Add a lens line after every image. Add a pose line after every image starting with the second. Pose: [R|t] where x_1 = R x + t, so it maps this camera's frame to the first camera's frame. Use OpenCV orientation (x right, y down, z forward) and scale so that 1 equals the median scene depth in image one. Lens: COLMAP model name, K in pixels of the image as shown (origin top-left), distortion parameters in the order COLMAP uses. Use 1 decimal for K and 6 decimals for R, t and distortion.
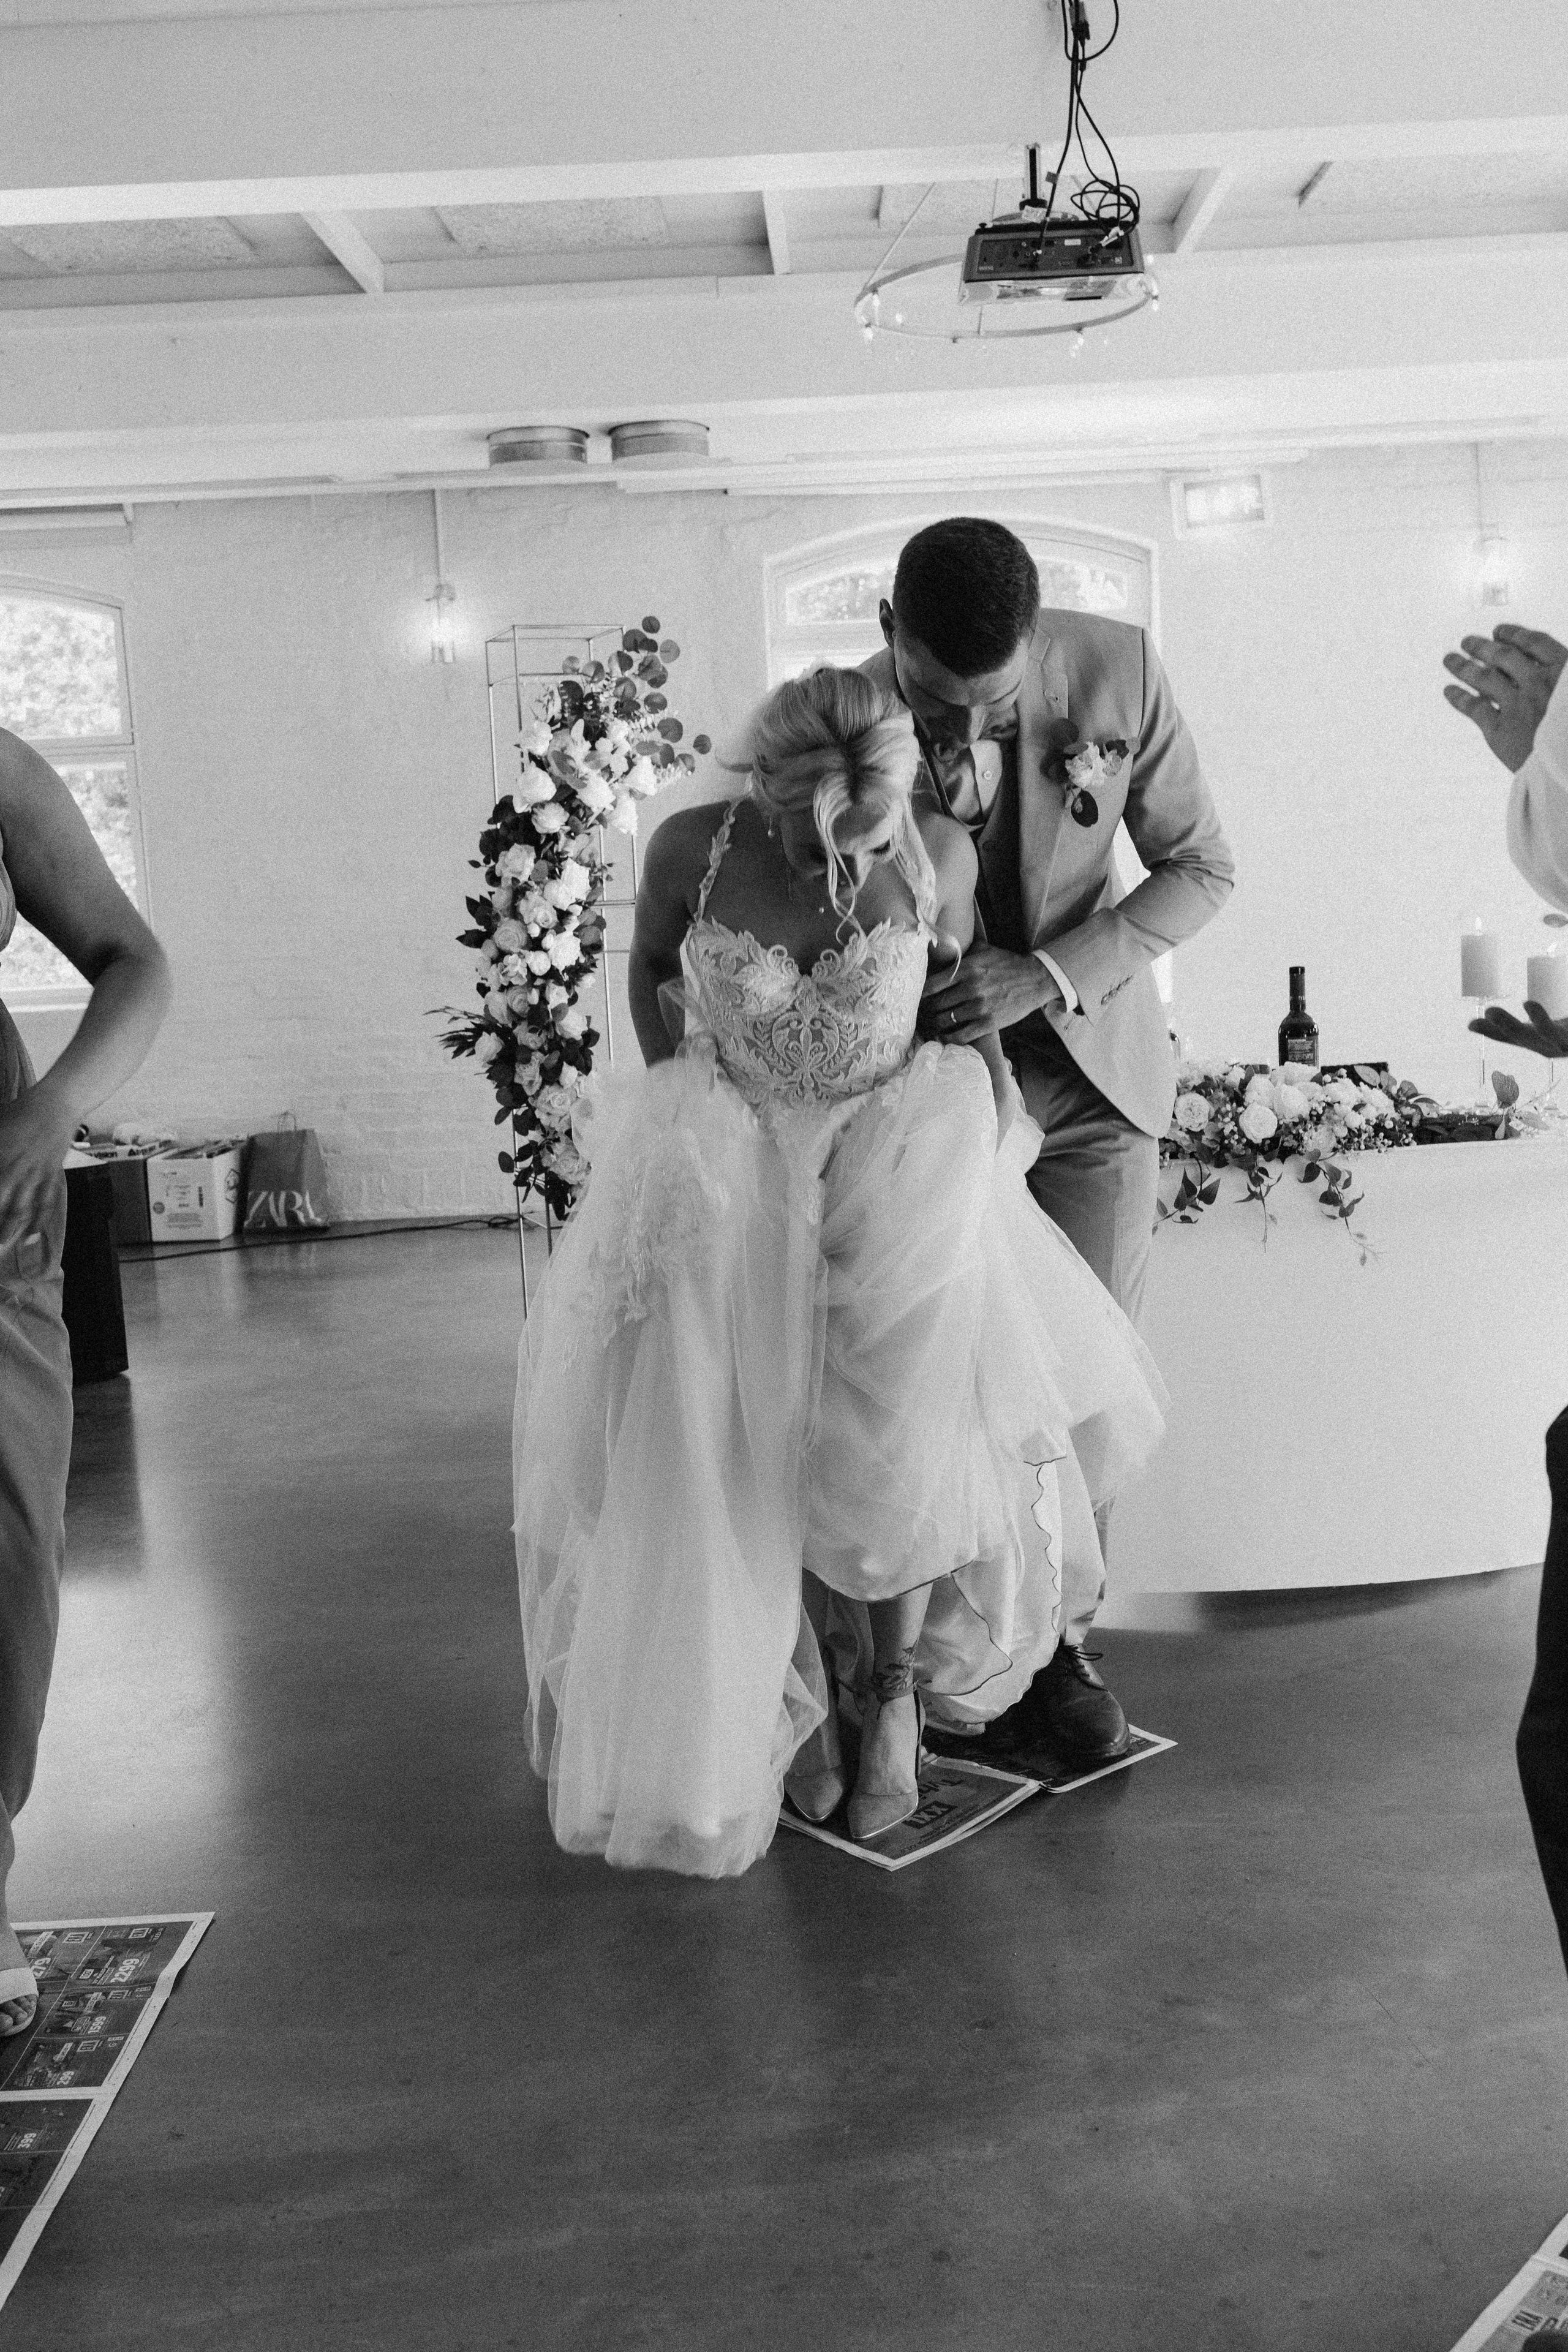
lens RADIAL K [[2184.7, 0, 785.6], [0, 2184.7, 1196.9], [0, 0, 1]] dist [0.010608, -0.006950]
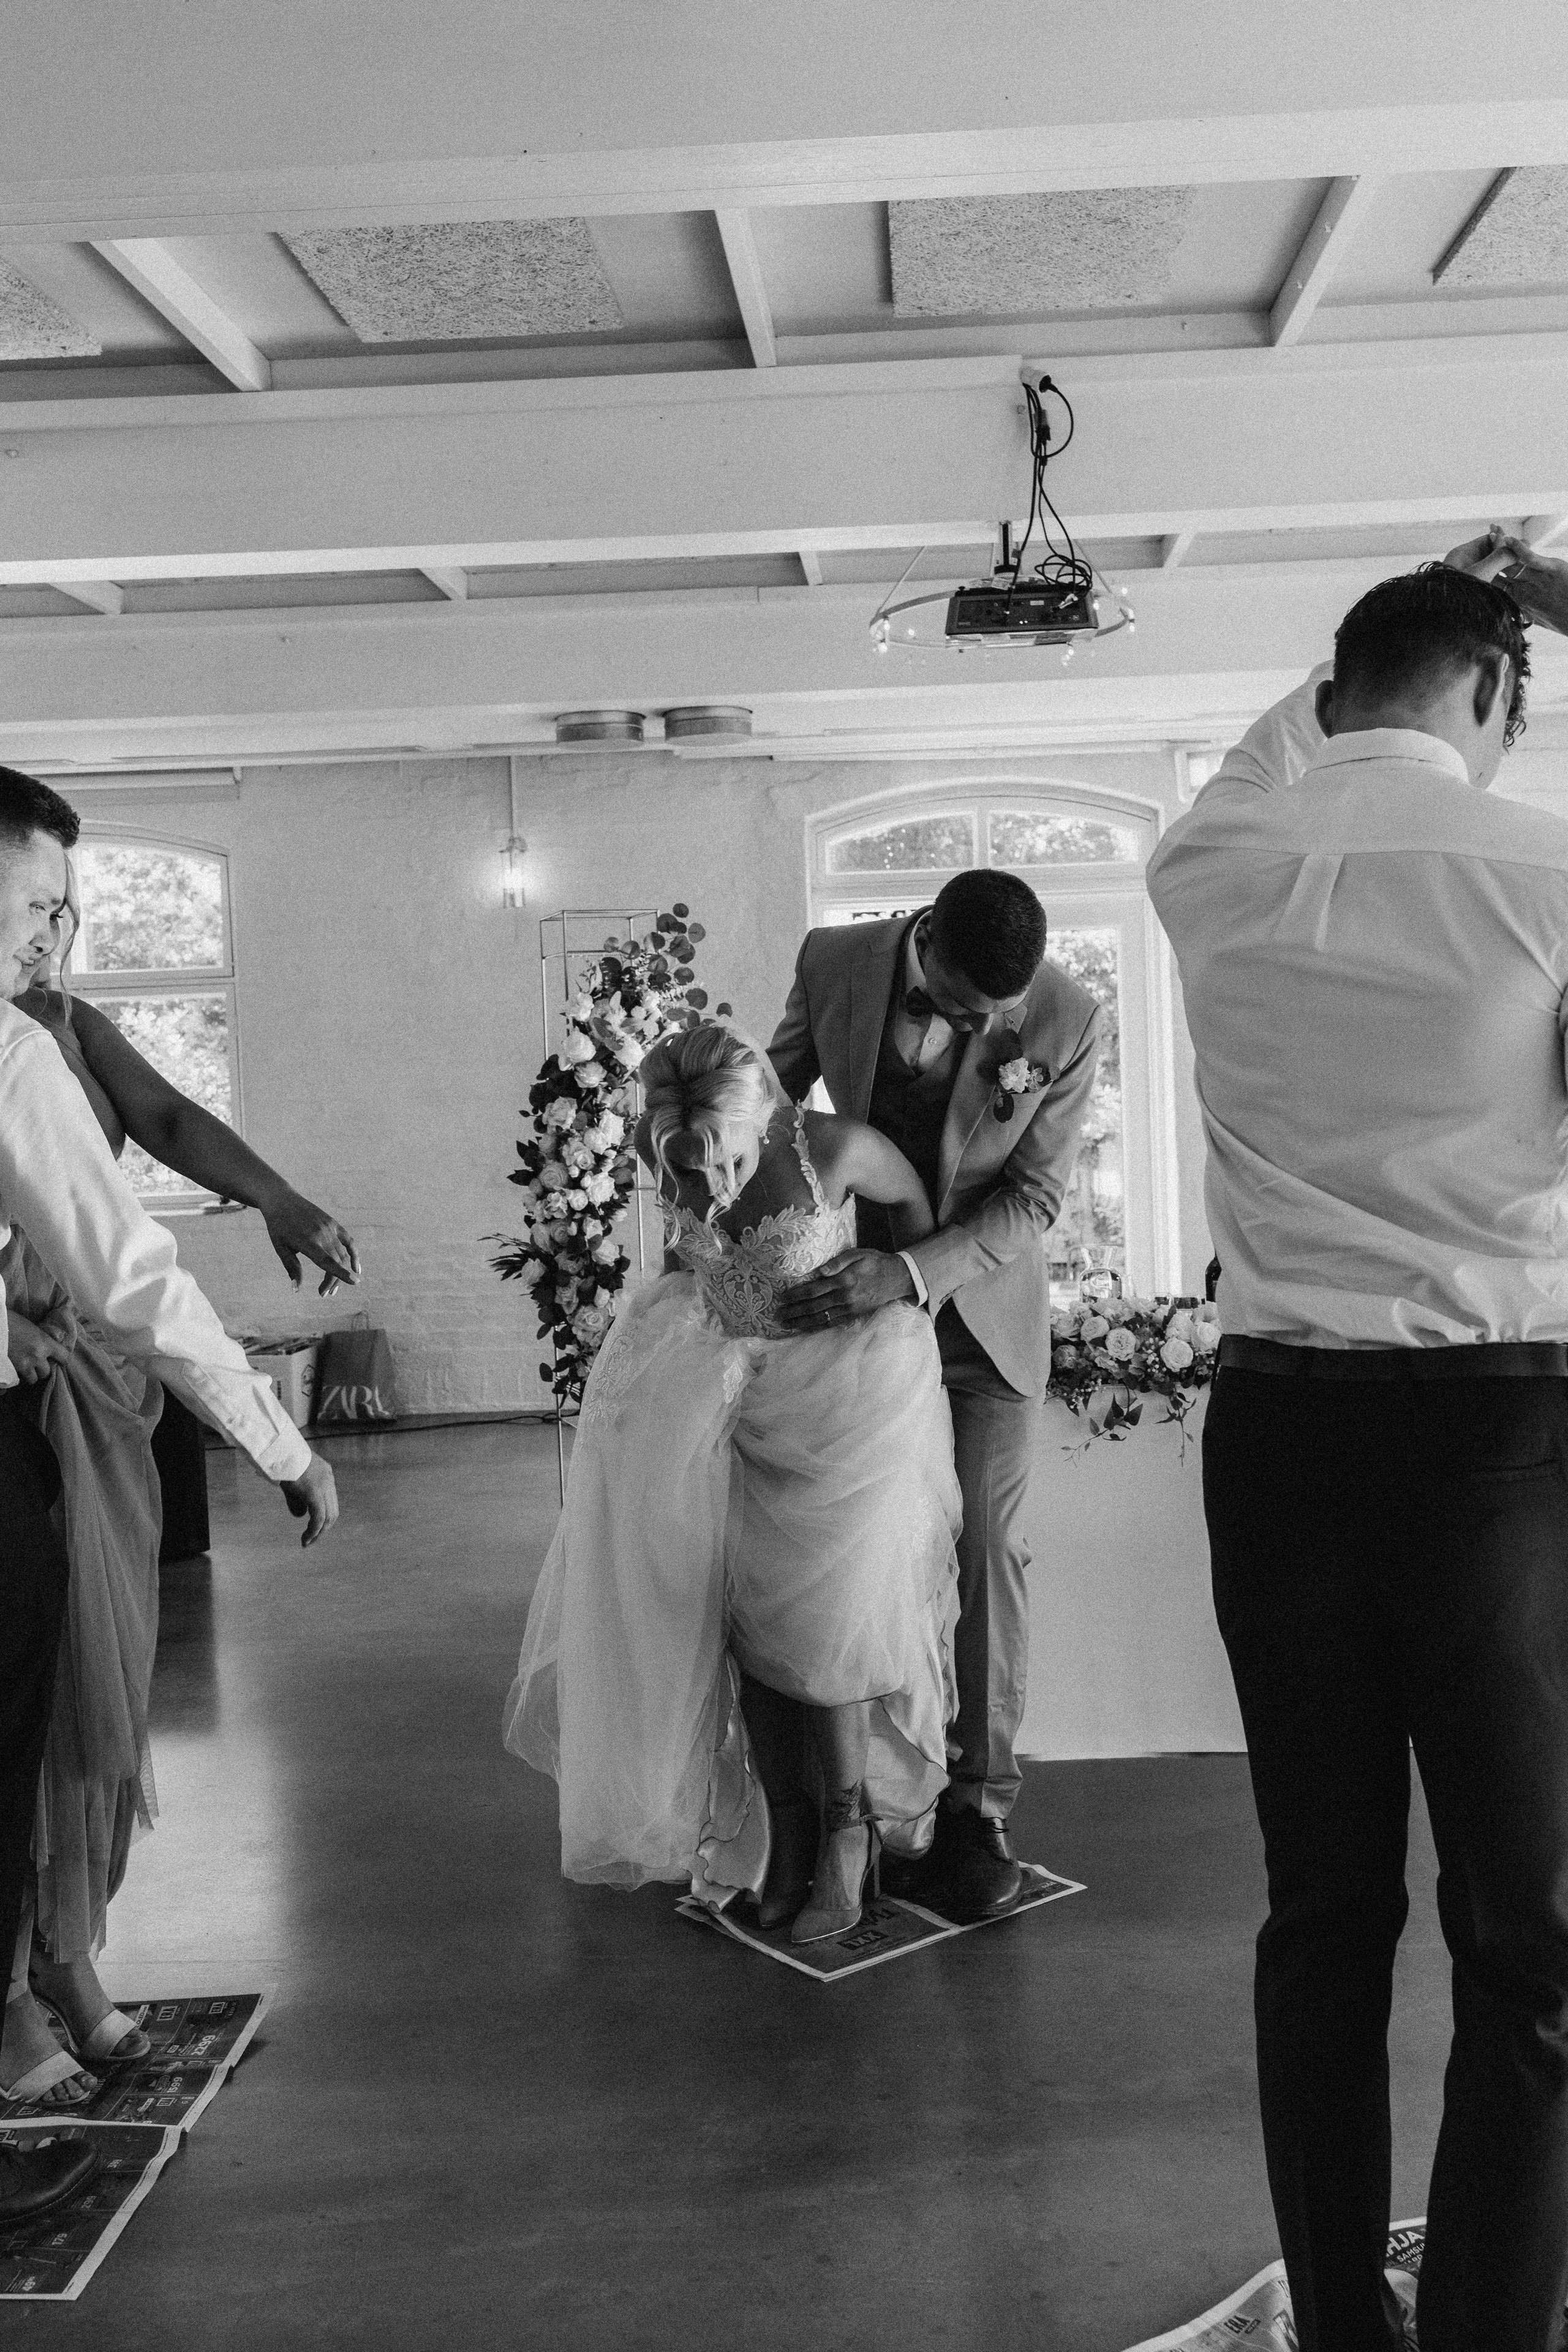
lens RADIAL K [[2184.7, 0, 785.6], [0, 2184.7, 1196.9], [0, 0, 1]] dist [0.010608, -0.006950]
pose [[0.999320, 0.011255, -0.035098, 0.036110], [-0.014211, 0.996269, -0.085121, -0.011833], [0.034009, 0.085562, 0.995752, -0.139712]]
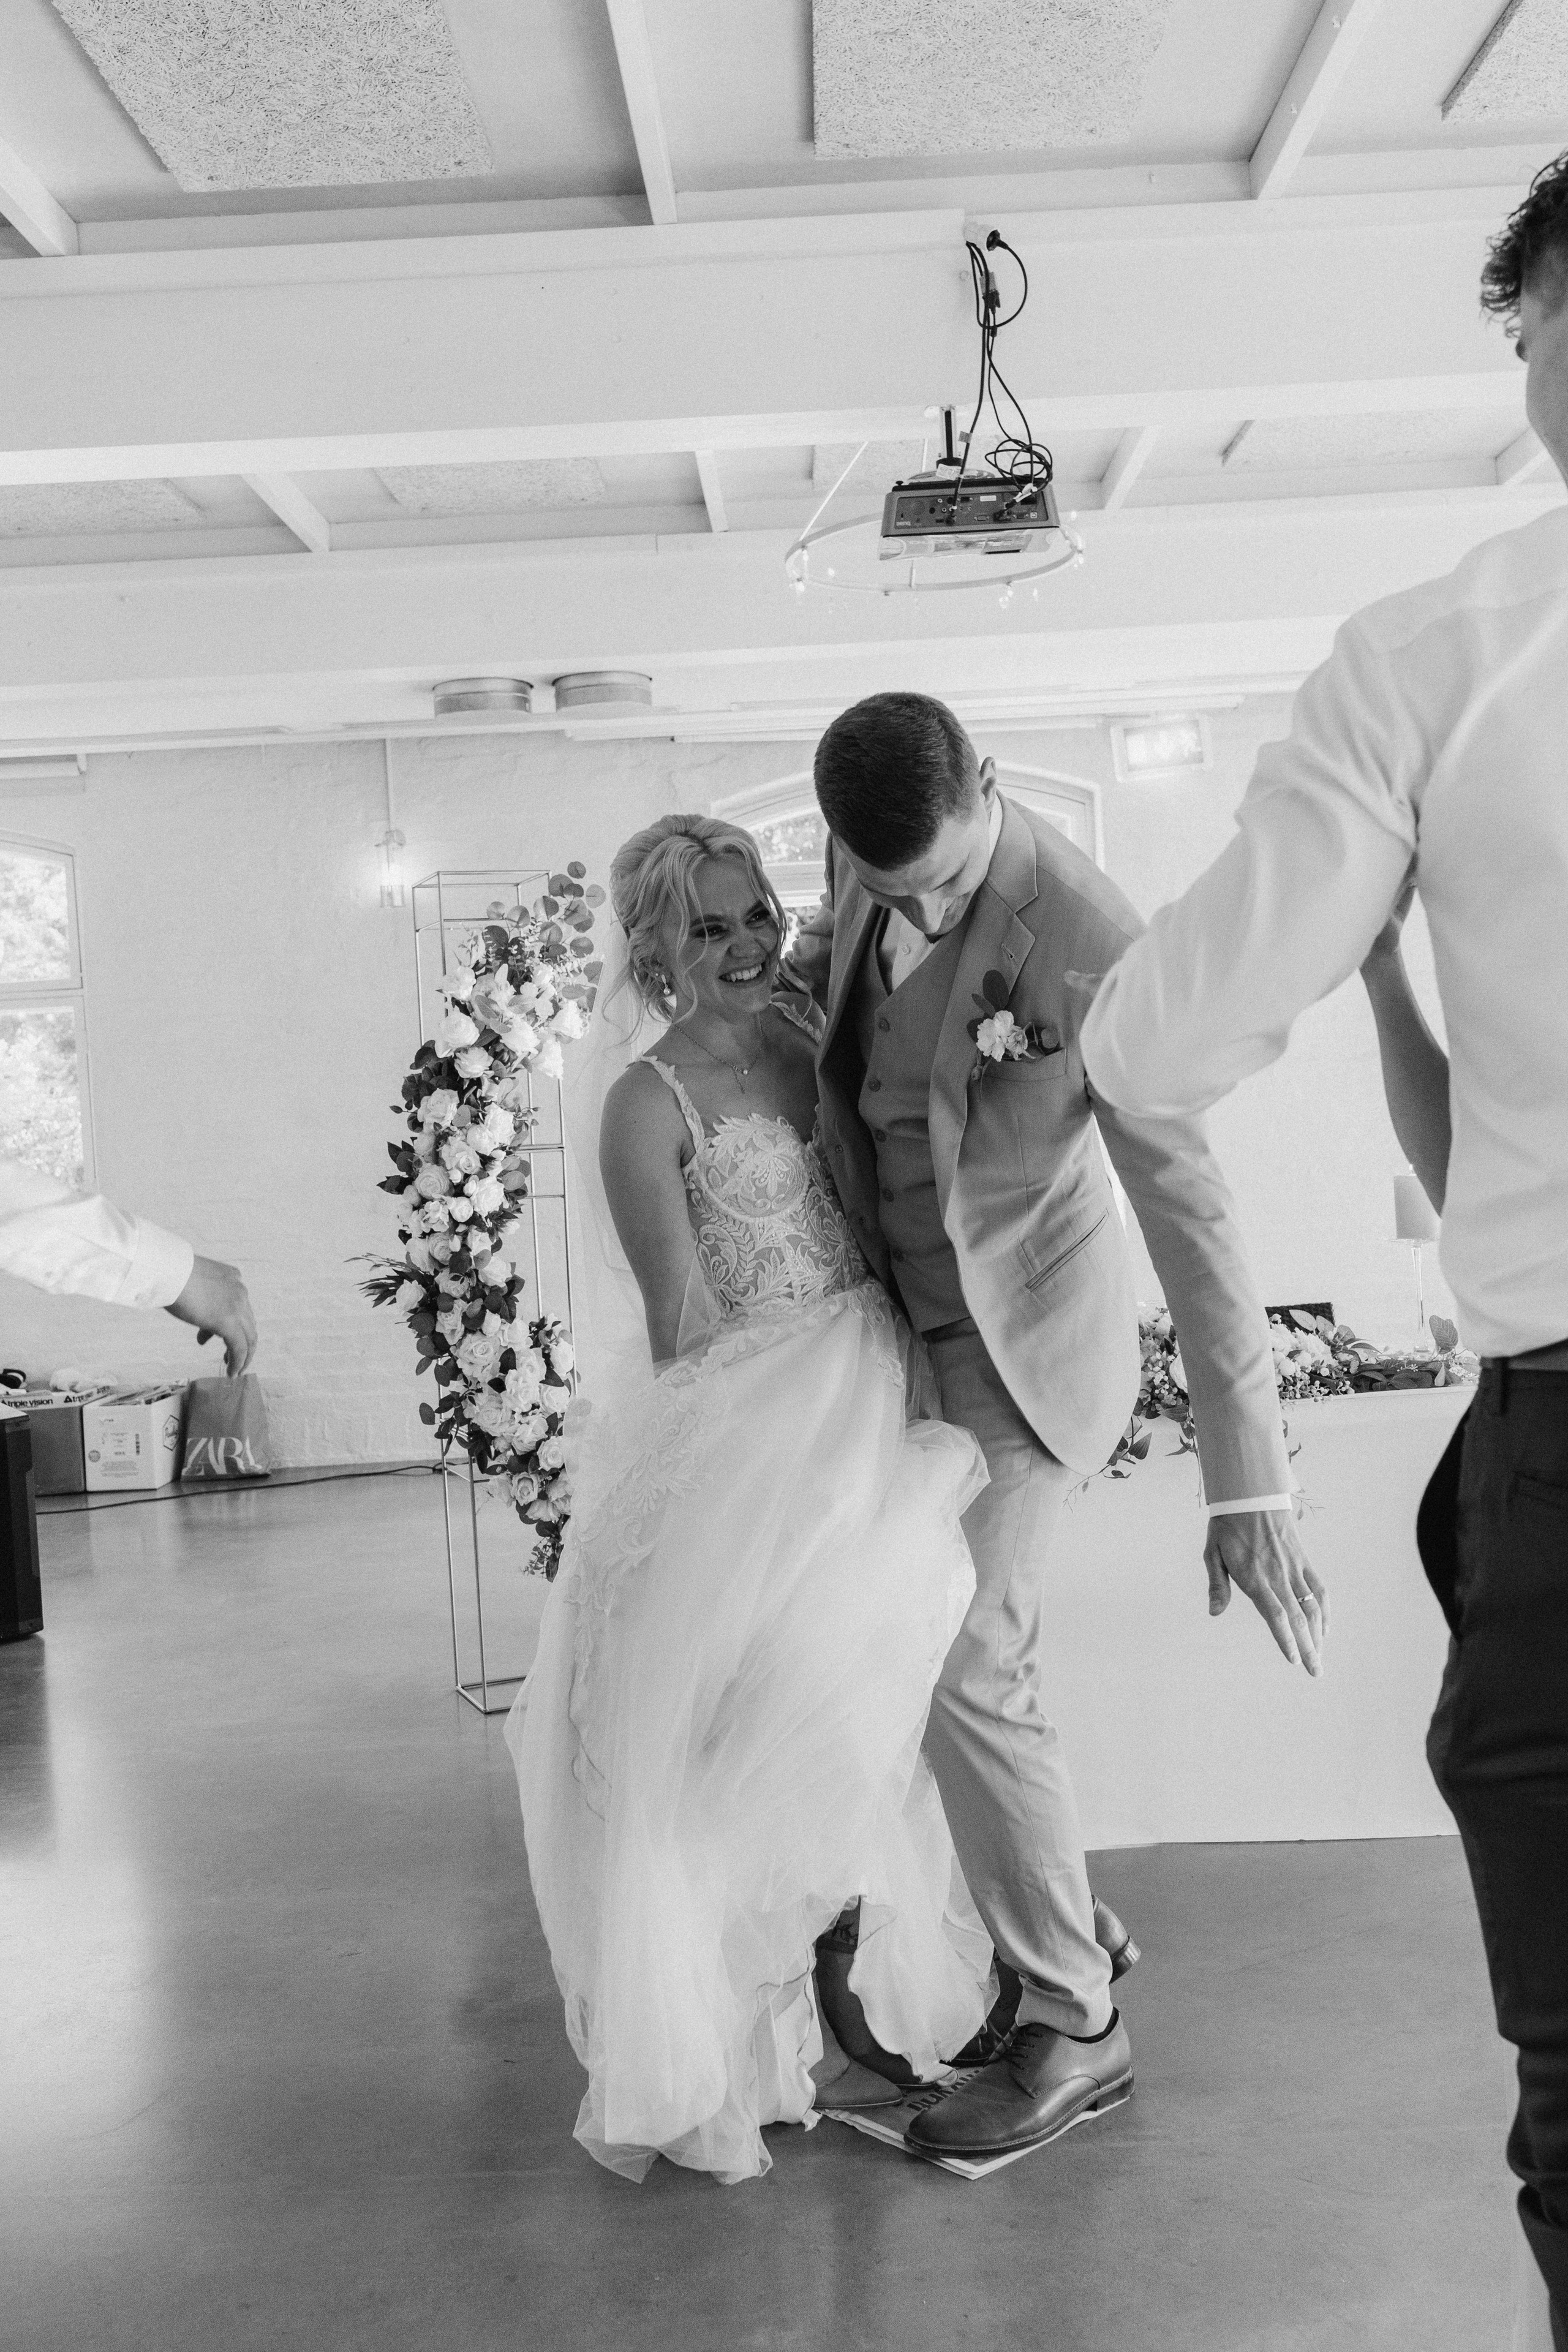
lens RADIAL K [[2184.7, 0, 785.6], [0, 2184.7, 1196.9], [0, 0, 1]] dist [0.010608, -0.006950]
pose [[0.999916, -0.008287, 0.009976, 0.022152], [0.009286, 0.994465, -0.104655, -0.008684], [-0.009054, 0.104739, 0.994459, 0.025307]]
